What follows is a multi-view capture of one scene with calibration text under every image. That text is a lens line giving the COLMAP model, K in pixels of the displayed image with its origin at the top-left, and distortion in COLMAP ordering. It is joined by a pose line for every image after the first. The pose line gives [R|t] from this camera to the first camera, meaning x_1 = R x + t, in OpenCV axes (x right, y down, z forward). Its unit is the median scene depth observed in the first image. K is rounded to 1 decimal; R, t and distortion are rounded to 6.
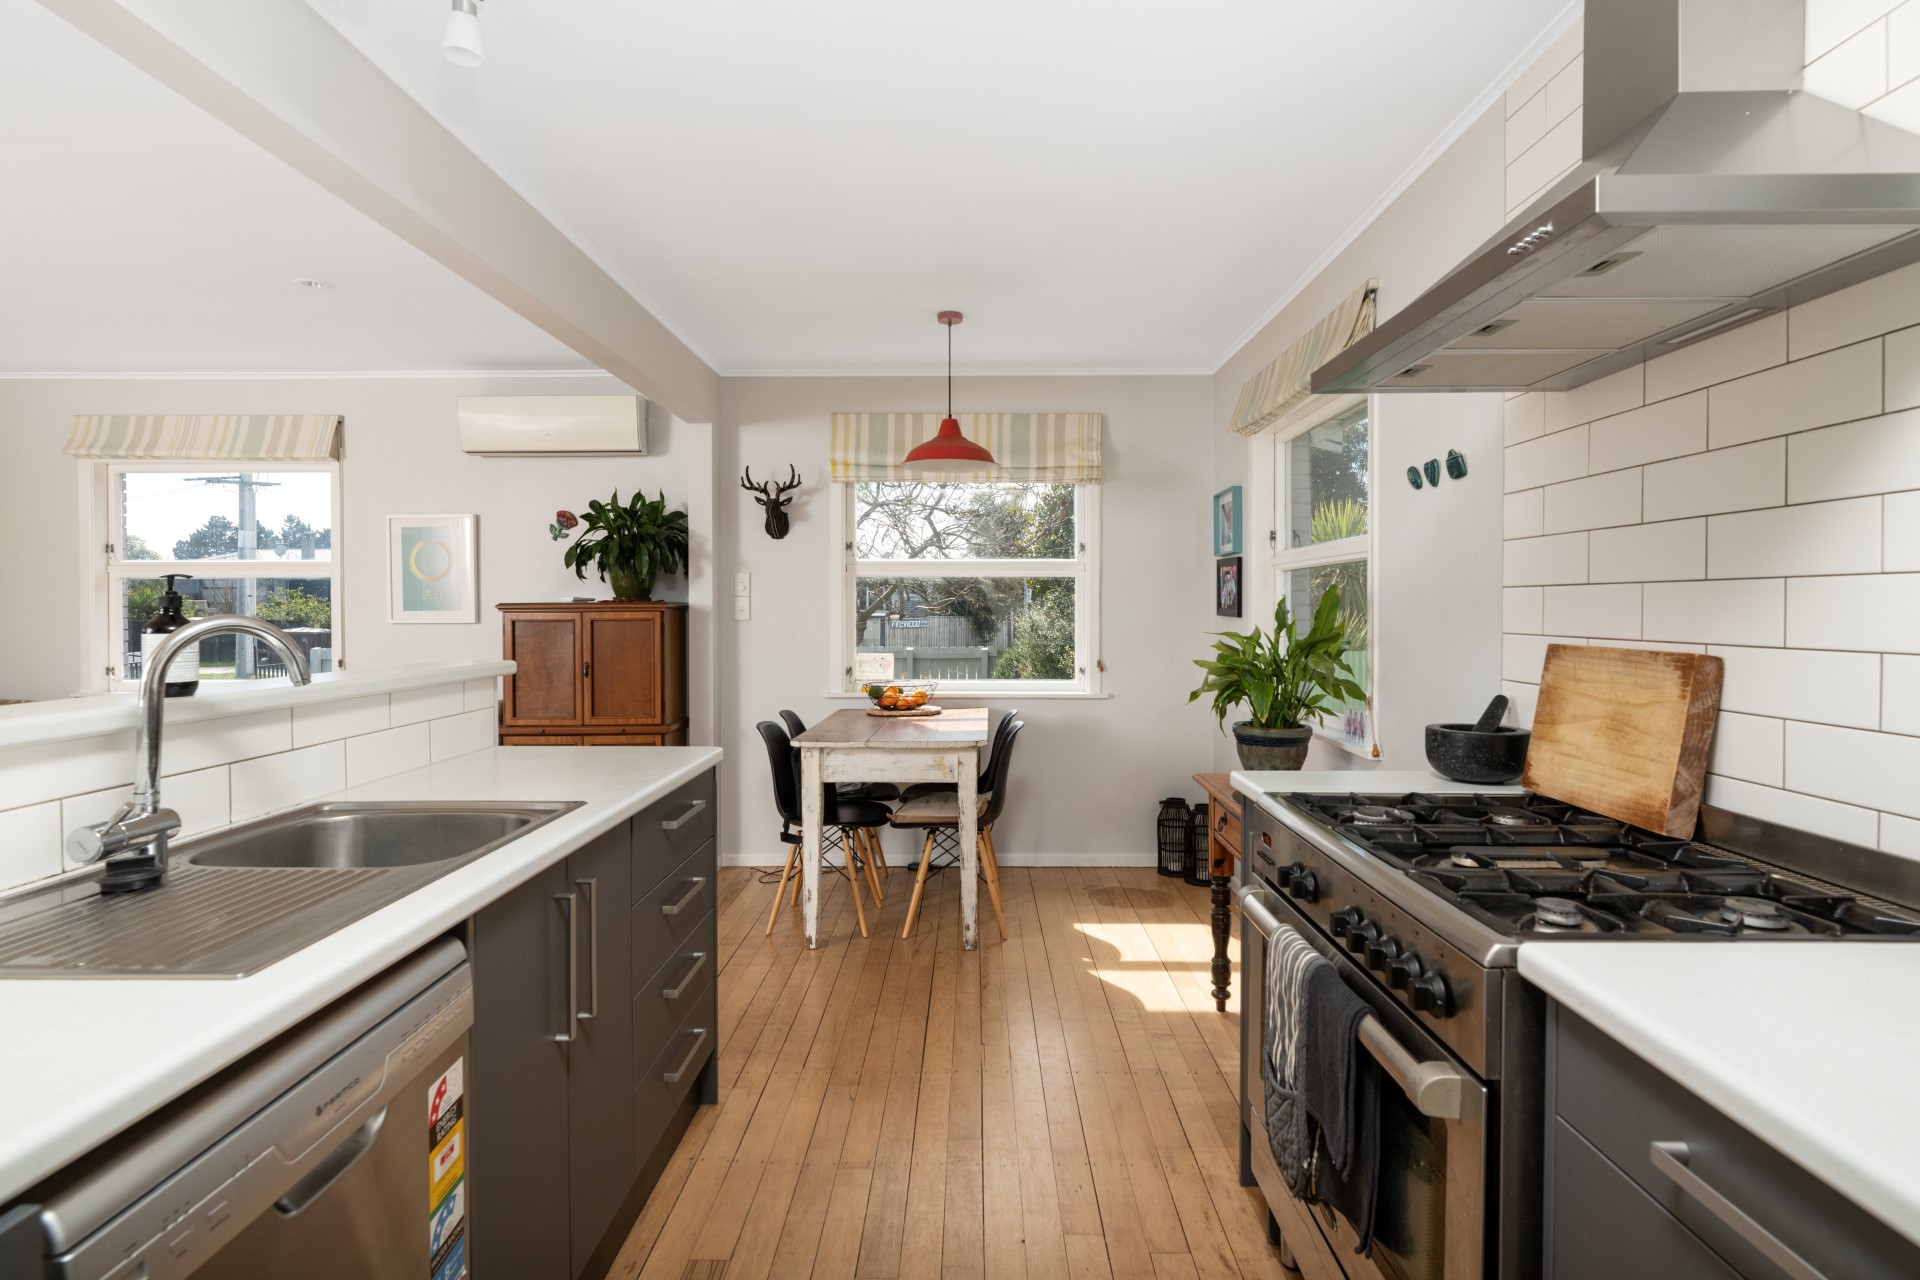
lens RADIAL K [[1041.4, 0, 960.0], [0, 1041.4, 640.0], [0, 0, 1]] dist [-0.000459, 0.000057]
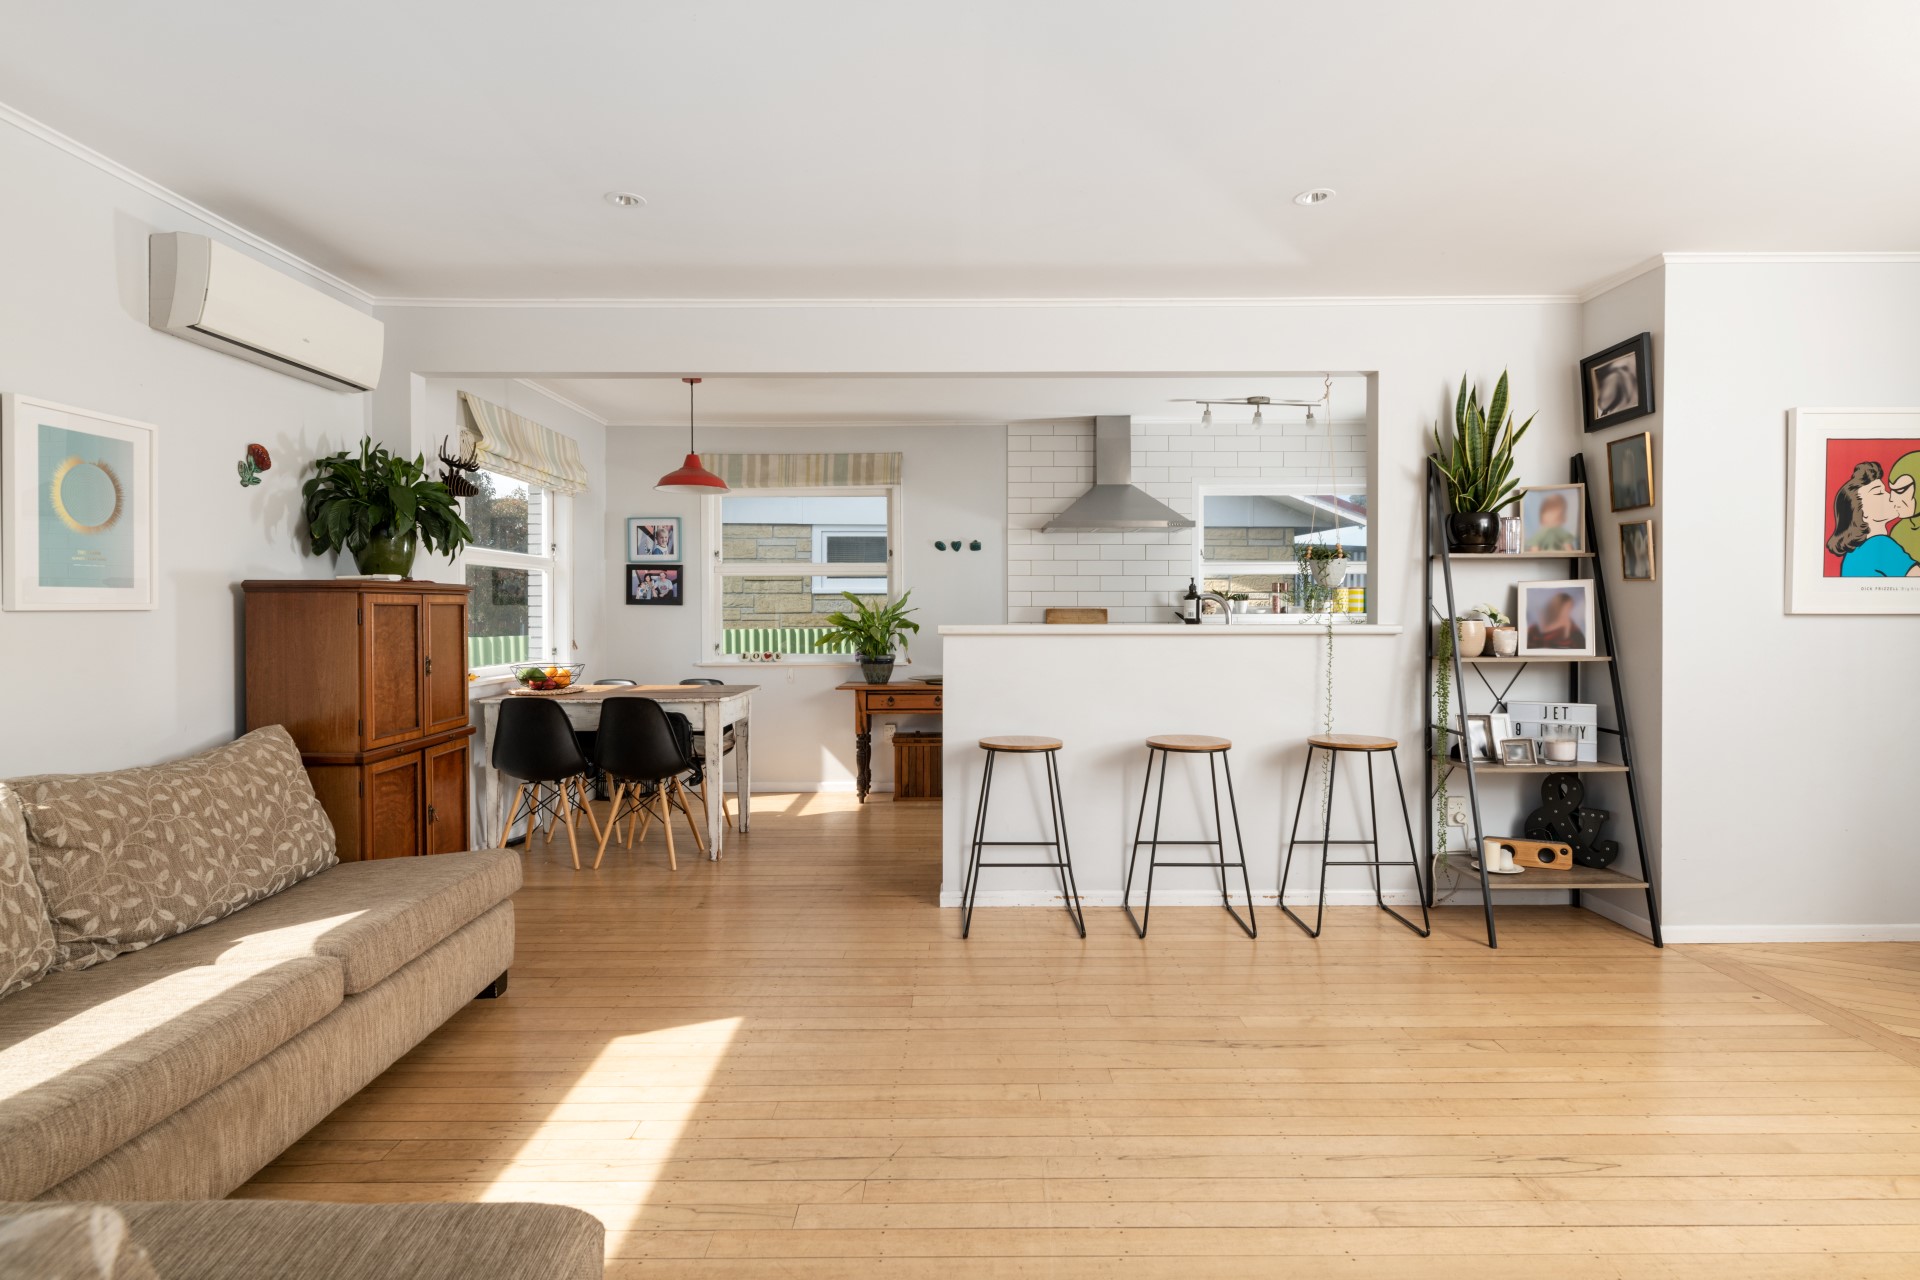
lens RADIAL K [[1041.4, 0, 960.0], [0, 1041.4, 640.0], [0, 0, 1]] dist [-0.000459, 0.000057]
pose [[-0.017442, -0.019544, 0.999657, -1.254163], [0.035201, 0.999177, 0.020149, 0.011832], [-0.999228, 0.035540, -0.016740, 0.614058]]
